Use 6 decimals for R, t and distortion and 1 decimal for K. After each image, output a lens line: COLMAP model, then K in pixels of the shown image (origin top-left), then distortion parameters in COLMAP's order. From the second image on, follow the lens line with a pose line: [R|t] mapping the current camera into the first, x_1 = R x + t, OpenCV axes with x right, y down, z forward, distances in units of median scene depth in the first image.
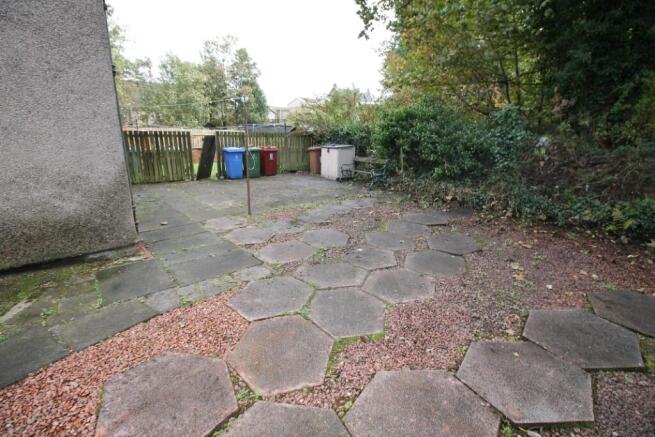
lens RADIAL K [[306.7, 0, 325.1], [0, 306.7, 214.7], [0, 0, 1]] dist [-0.015728, -0.003327]
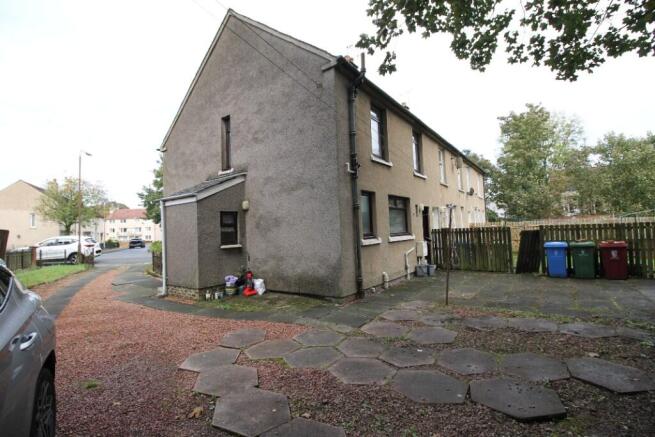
lens RADIAL K [[306.7, 0, 324.9], [0, 306.7, 218.6], [0, 0, 1]] dist [-0.015728, -0.003327]
pose [[0.220232, -0.053276, -0.973992, 0.819977], [-0.205417, 0.973583, -0.099701, -0.113559], [0.953573, 0.222032, 0.203470, 0.301440]]
